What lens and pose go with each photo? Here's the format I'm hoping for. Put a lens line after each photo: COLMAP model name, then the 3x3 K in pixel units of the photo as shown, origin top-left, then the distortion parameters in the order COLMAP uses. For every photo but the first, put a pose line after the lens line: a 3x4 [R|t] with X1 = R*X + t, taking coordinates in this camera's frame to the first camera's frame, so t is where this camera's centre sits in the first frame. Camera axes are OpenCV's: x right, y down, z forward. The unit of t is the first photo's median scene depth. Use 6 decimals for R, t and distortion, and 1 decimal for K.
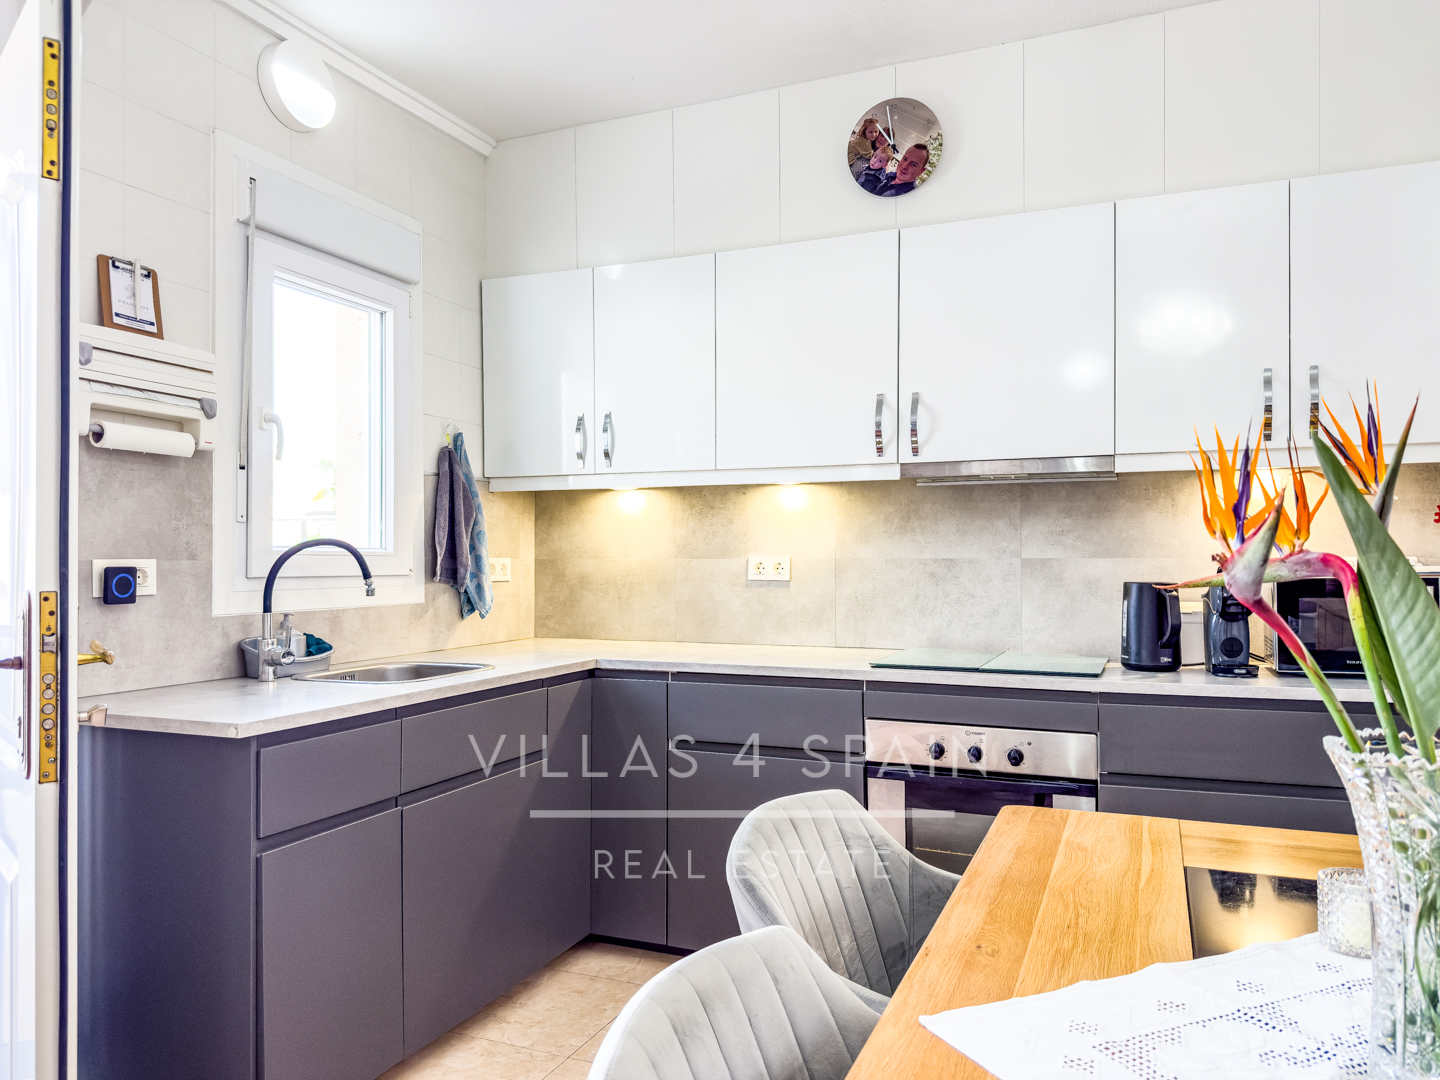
lens RADIAL K [[1010.3, 0, 719.0], [0, 1010.3, 538.8], [0, 0, 1]] dist [-0.066756, -0.001757]
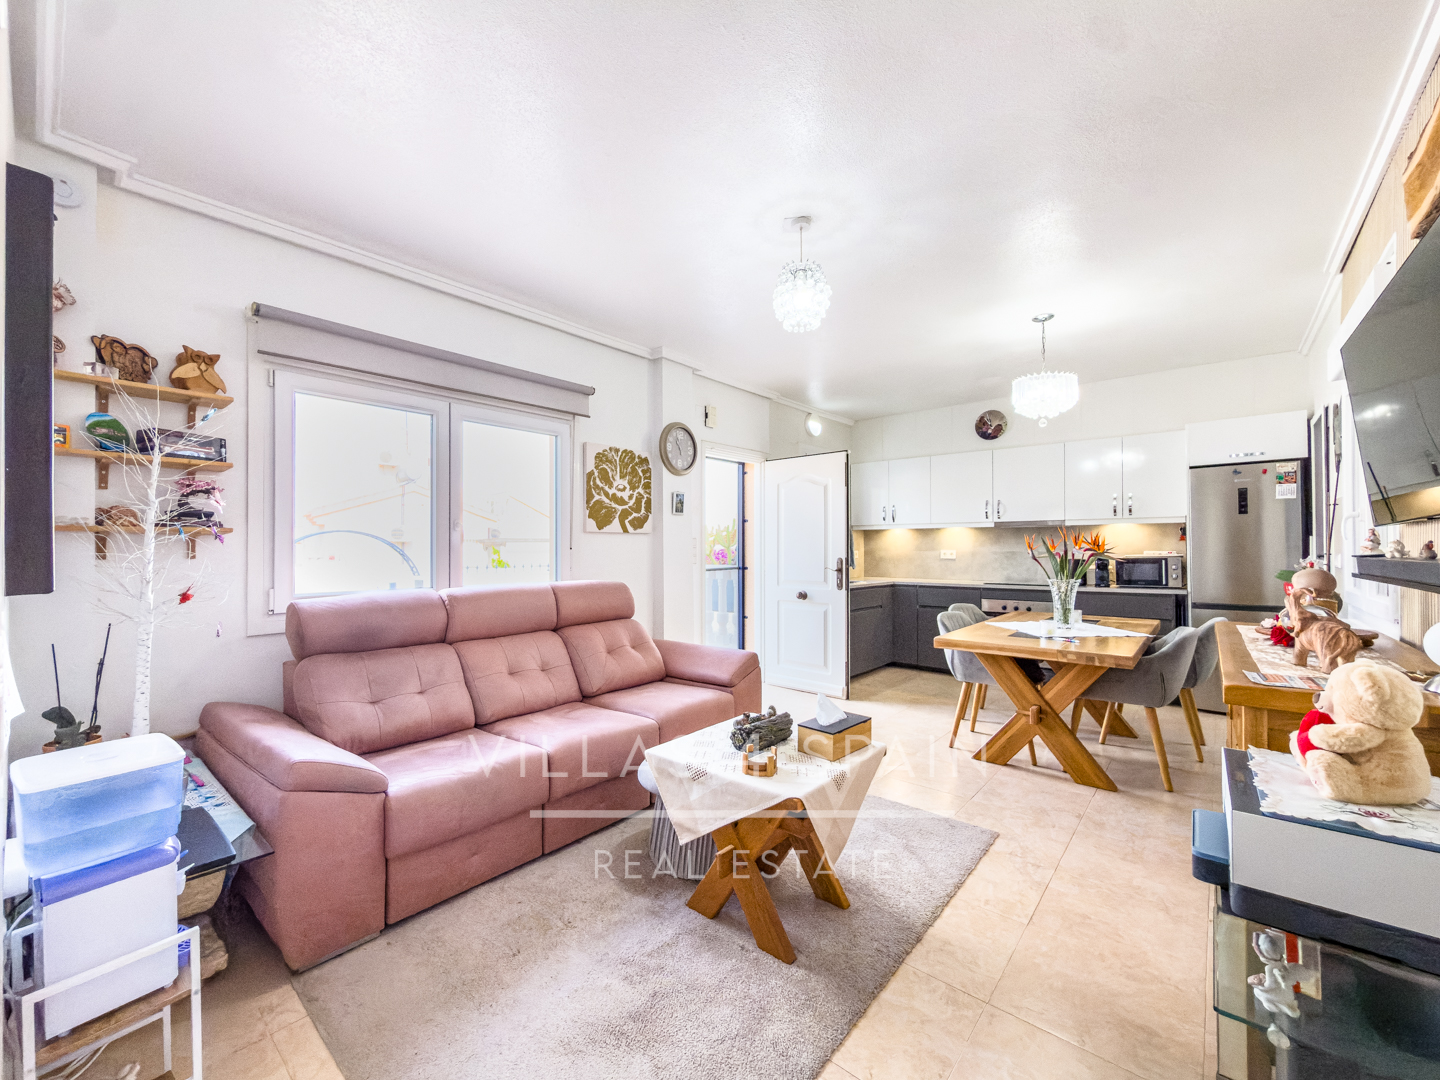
lens RADIAL K [[579.3, 0, 704.6], [0, 579.3, 535.6], [0, 0, 1]] dist [0.000718, -0.000360]
pose [[0.947106, -0.006734, -0.320850, -0.107237], [0.004949, 0.999967, -0.006379, -0.025538], [0.320882, 0.004453, 0.947109, -1.118968]]
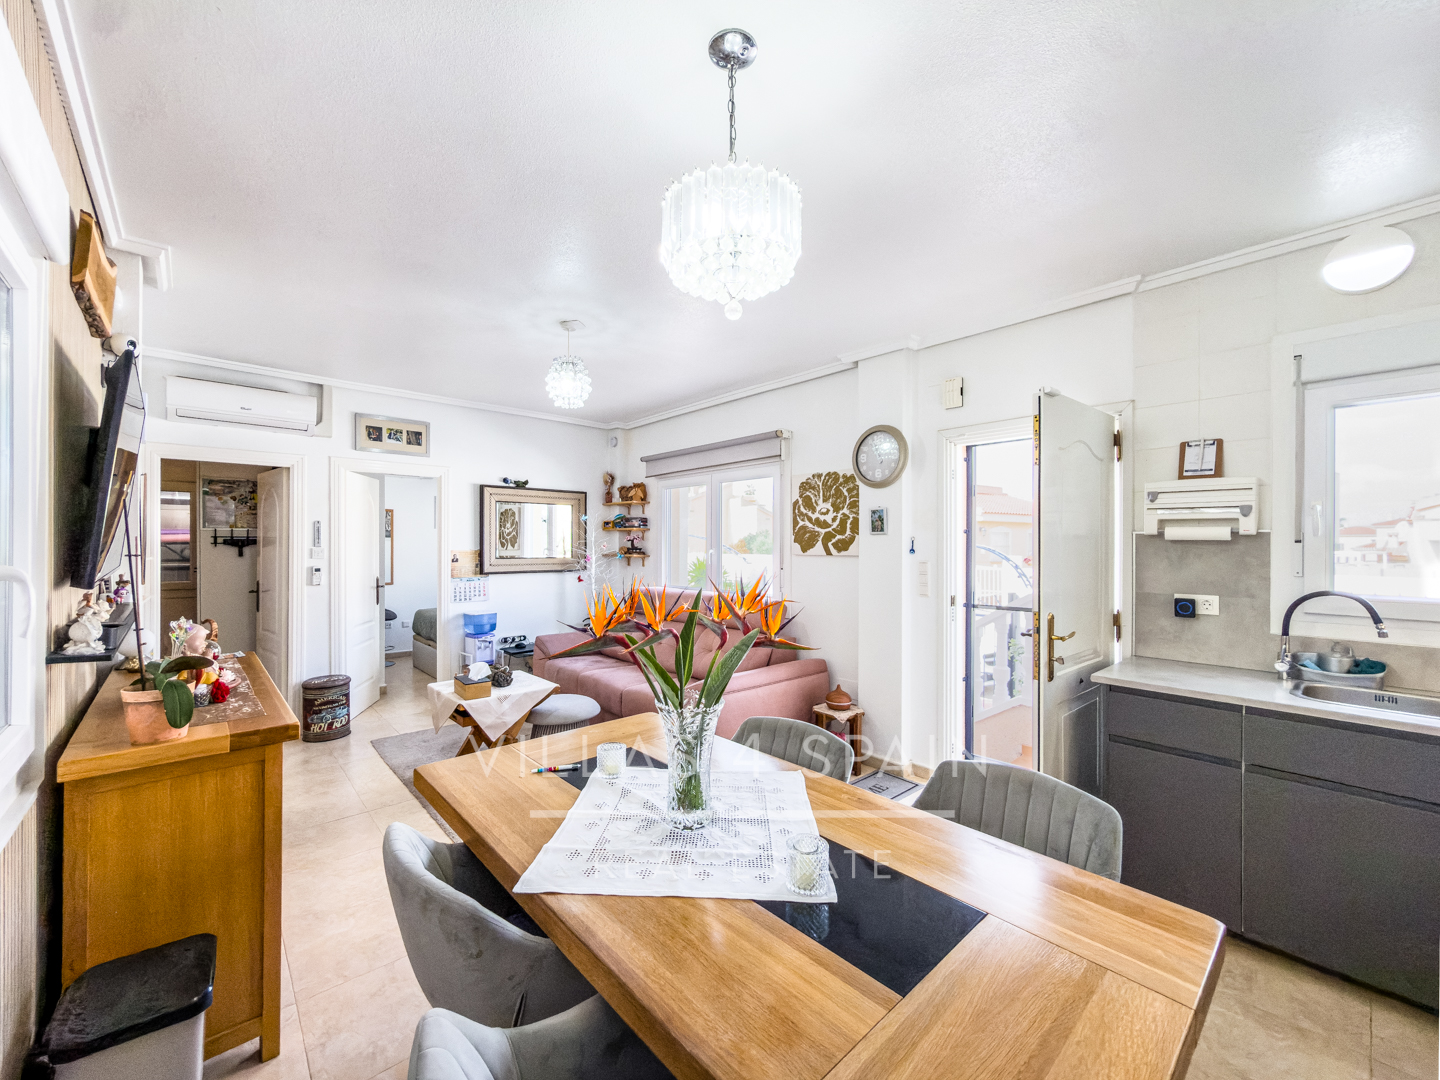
lens RADIAL K [[579.3, 0, 717.5], [0, 579.3, 548.9], [0, 0, 1]] dist [0.000718, -0.000360]
pose [[-0.420483, -0.009384, -0.907252, 0.643522], [-0.001535, 0.999952, -0.009631, -0.044172], [0.907299, -0.002657, -0.420477, 0.480086]]
